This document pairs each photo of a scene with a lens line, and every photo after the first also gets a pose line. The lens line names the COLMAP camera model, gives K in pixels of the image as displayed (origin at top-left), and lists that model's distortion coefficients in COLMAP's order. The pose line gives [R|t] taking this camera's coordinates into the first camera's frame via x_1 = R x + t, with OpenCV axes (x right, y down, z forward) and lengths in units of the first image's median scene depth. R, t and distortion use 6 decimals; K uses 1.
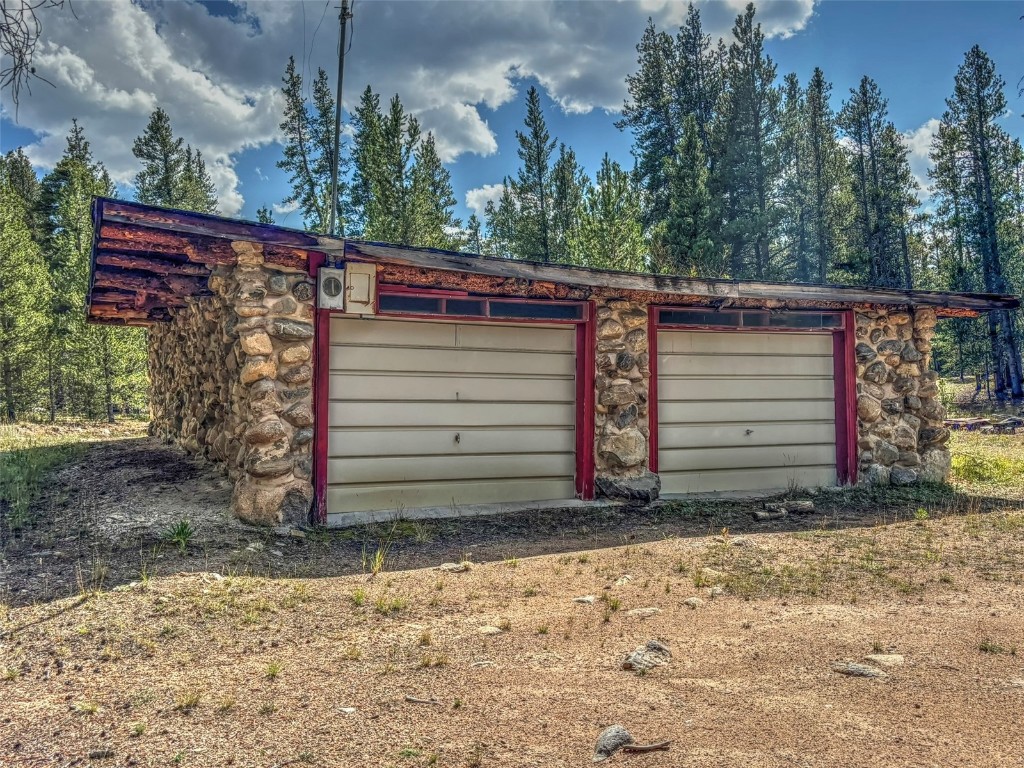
lens RADIAL K [[920.1, 0, 511.7], [0, 920.1, 384.9], [0, 0, 1]] dist [0.022848, -0.010487]
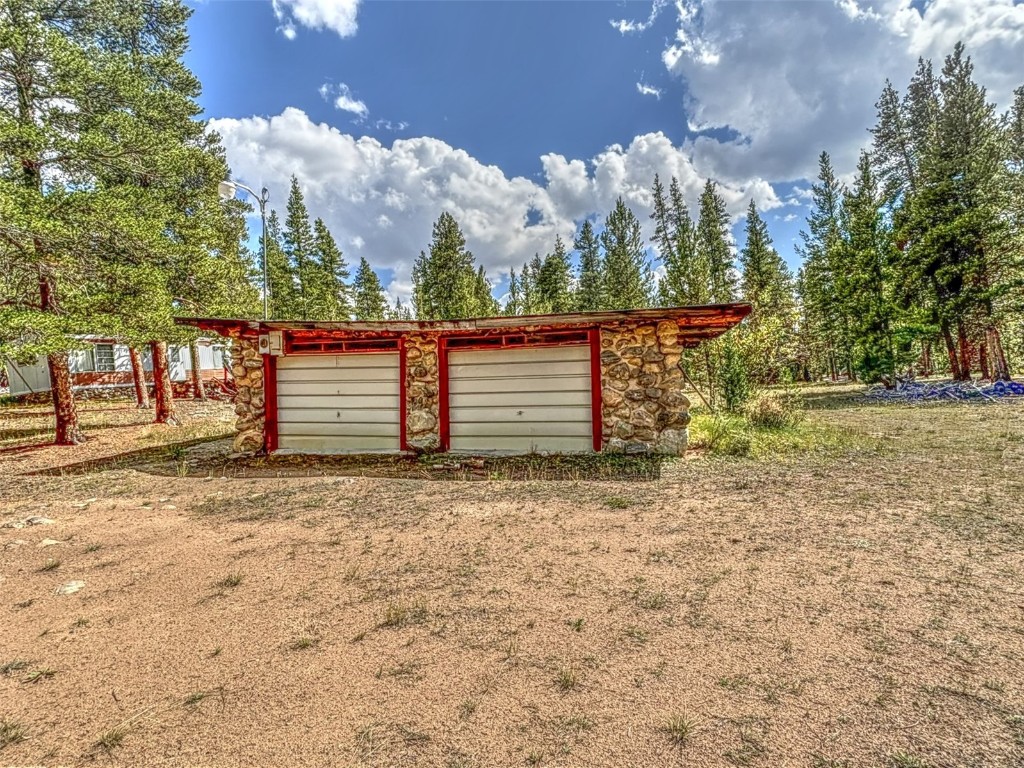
lens RADIAL K [[533.0, 0, 511.1], [0, 533.0, 378.8], [0, 0, 1]] dist [0.006325, 0.000958]
pose [[0.788862, -0.013816, -0.614415, 0.791606], [0.029953, 0.999424, 0.015983, -0.020919], [0.613840, -0.031012, 0.788821, 0.288515]]
